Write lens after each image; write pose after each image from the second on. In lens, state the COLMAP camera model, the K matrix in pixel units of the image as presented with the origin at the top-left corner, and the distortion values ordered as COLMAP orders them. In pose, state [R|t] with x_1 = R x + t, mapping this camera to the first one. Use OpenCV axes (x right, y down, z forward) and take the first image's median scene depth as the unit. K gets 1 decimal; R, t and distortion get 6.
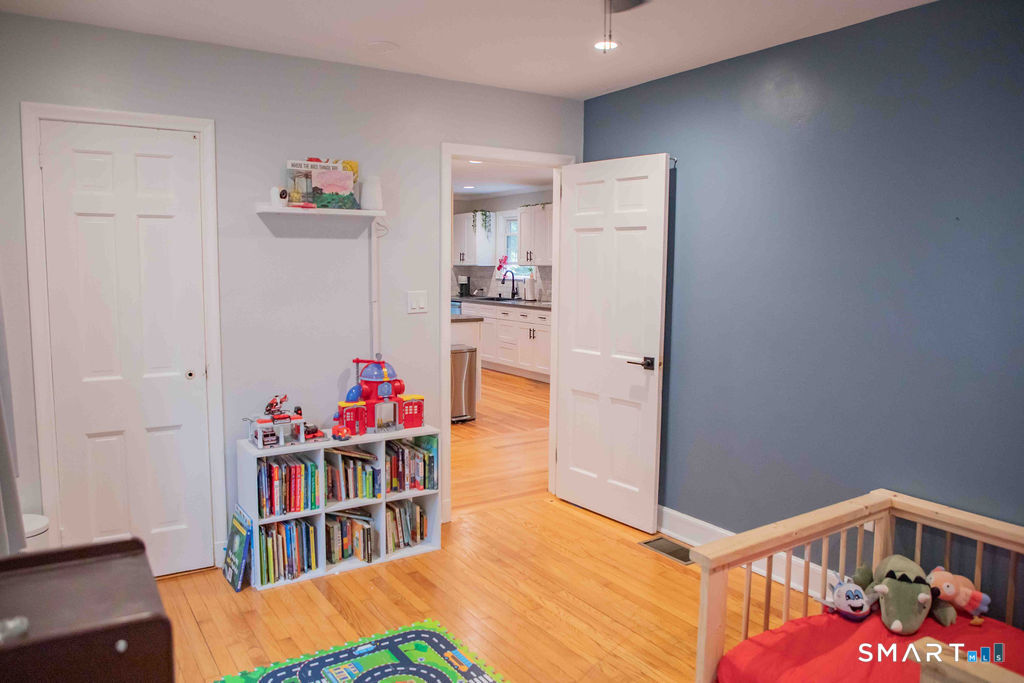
lens RADIAL K [[726.7, 0, 512.0], [0, 726.7, 341.5], [0, 0, 1]] dist [-0.136342, 0.076963]
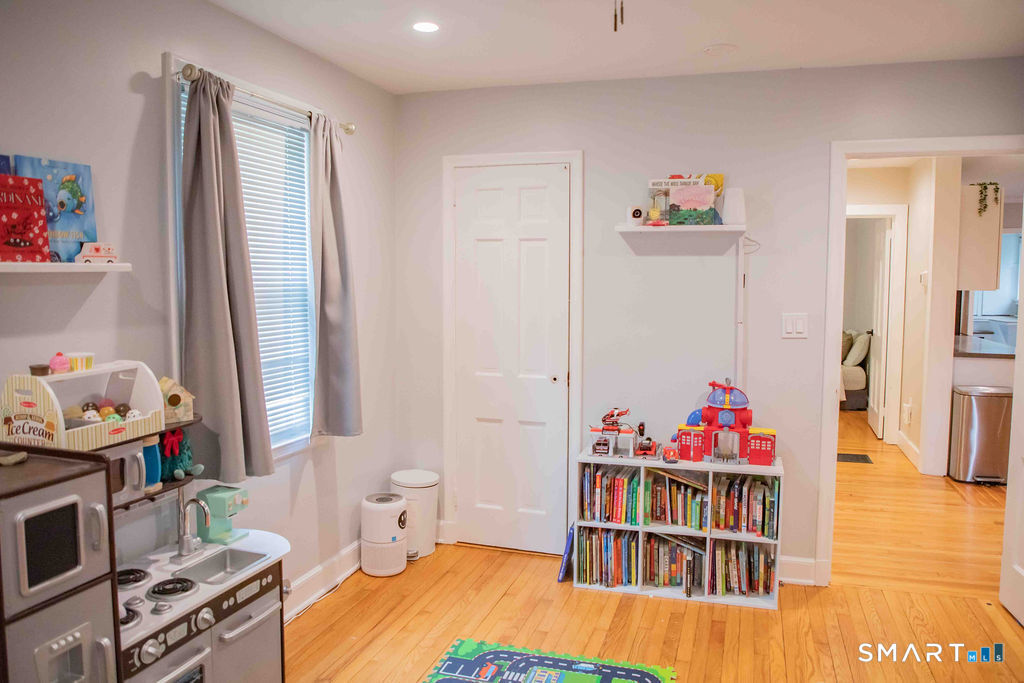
lens RADIAL K [[726.7, 0, 512.0], [0, 726.7, 341.5], [0, 0, 1]] dist [-0.136342, 0.076963]
pose [[0.621010, 0.059026, -0.781577, 0.375042], [-0.083025, 0.996504, 0.009288, -0.016745], [0.779393, 0.059123, 0.623739, 0.214567]]
